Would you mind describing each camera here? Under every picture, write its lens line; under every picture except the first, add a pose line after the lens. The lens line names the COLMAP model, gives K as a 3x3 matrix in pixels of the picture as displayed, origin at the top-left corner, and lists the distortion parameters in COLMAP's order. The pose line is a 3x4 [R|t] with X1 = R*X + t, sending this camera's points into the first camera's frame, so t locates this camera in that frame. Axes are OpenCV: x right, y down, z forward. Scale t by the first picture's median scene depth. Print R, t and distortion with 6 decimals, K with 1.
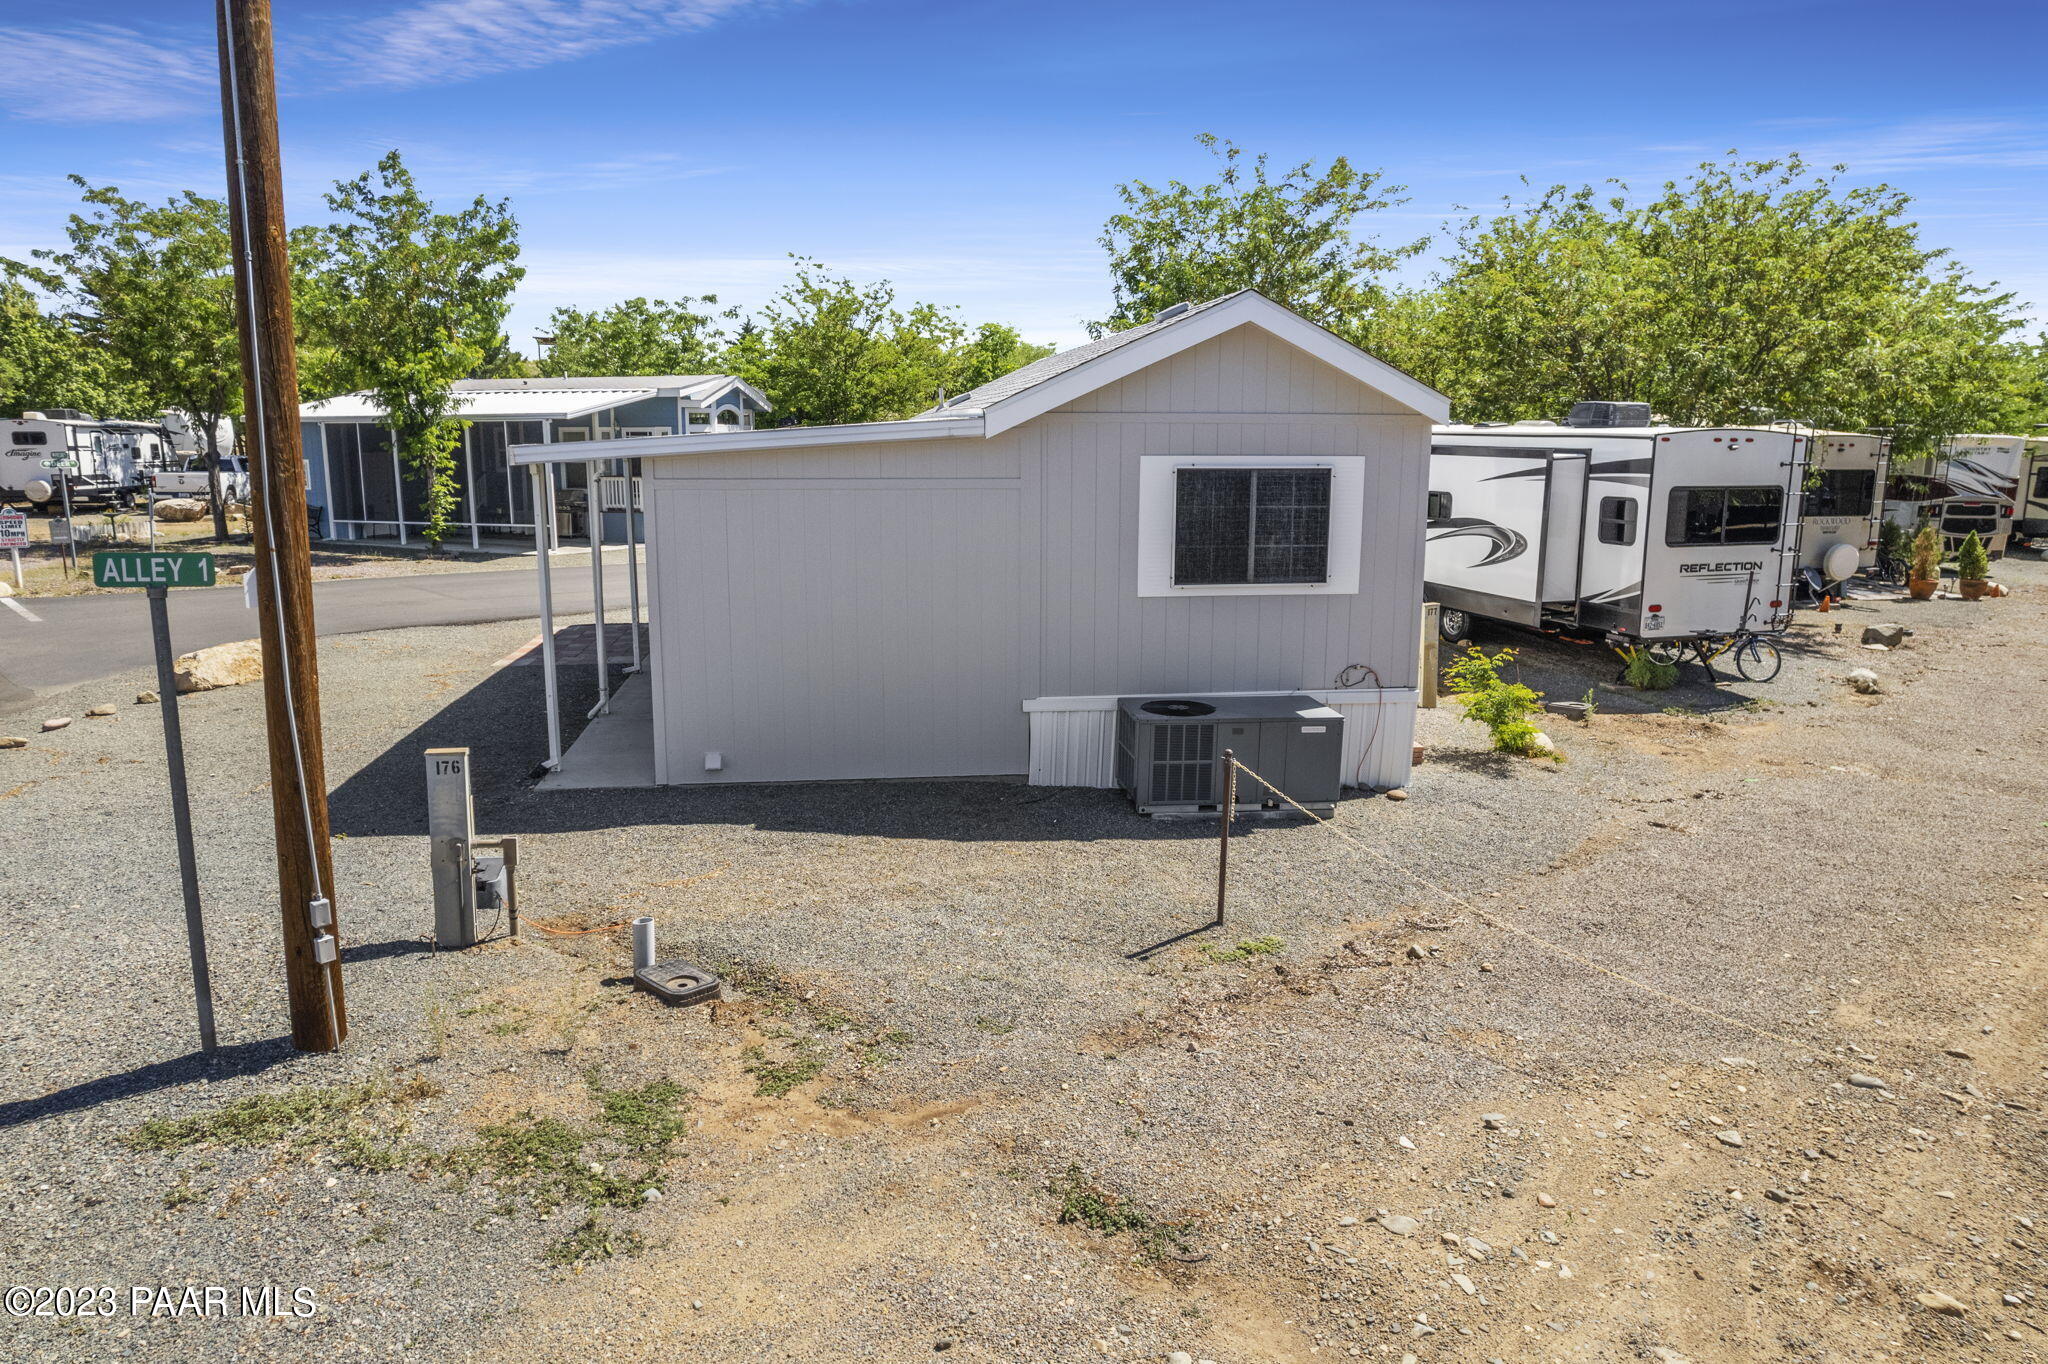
lens RADIAL K [[1248.2, 0, 1028.8], [0, 1248.2, 679.5], [0, 0, 1]] dist [-0.109696, 0.070150]
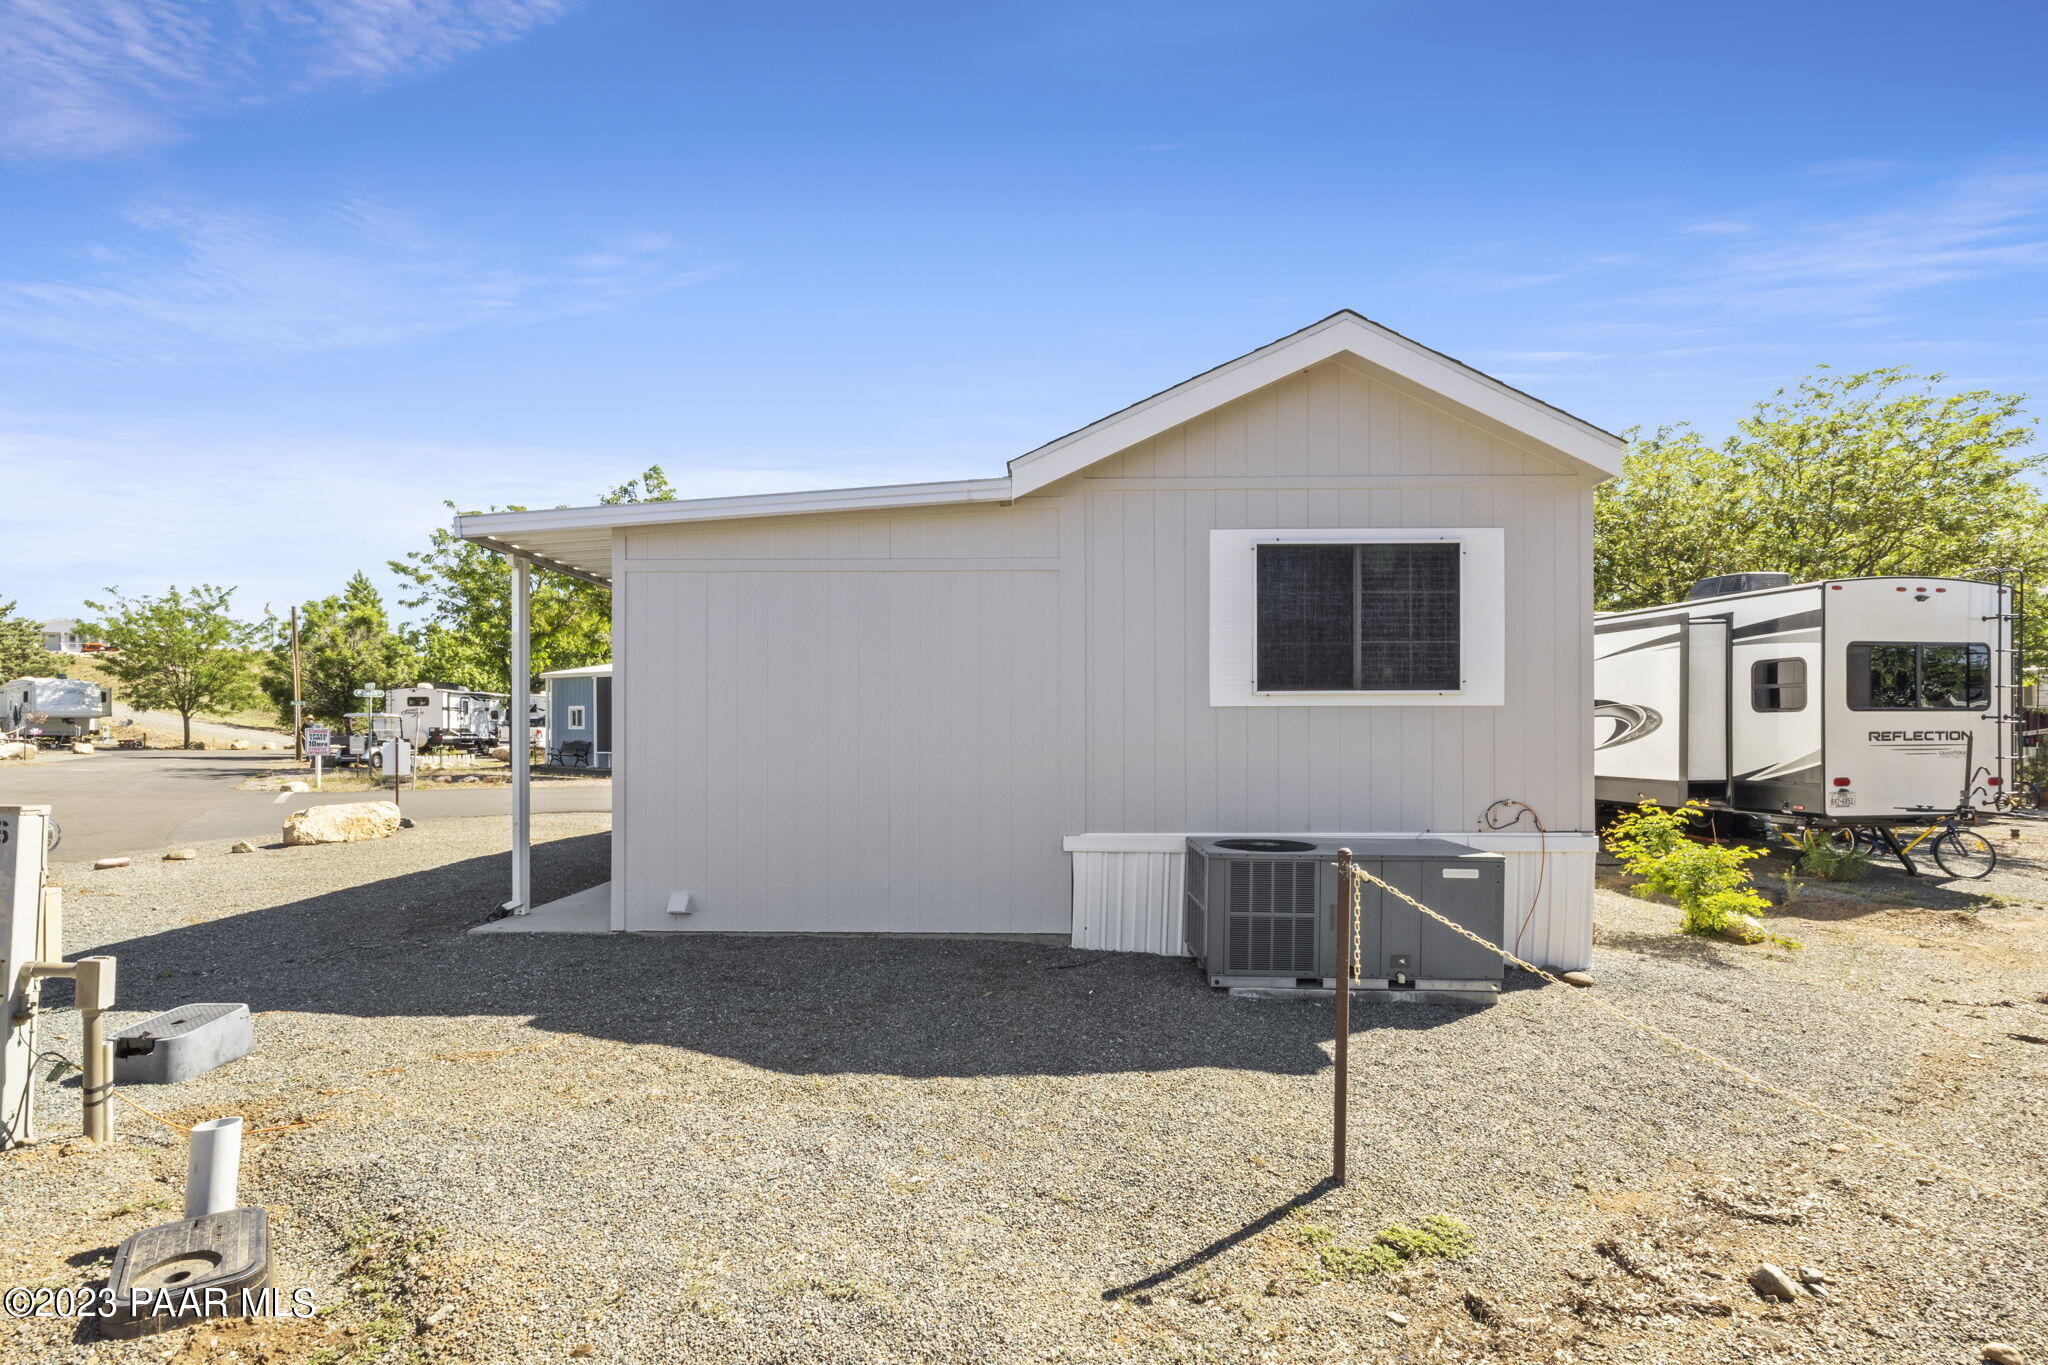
lens RADIAL K [[978.8, 0, 1022.8], [0, 978.8, 700.6], [0, 0, 1]] dist [-0.028784, 0.012532]
pose [[0.990403, -0.001198, -0.138204, 0.054614], [-0.026988, 0.979036, -0.201893, 0.057832], [0.135548, 0.203685, 0.969608, 0.377441]]
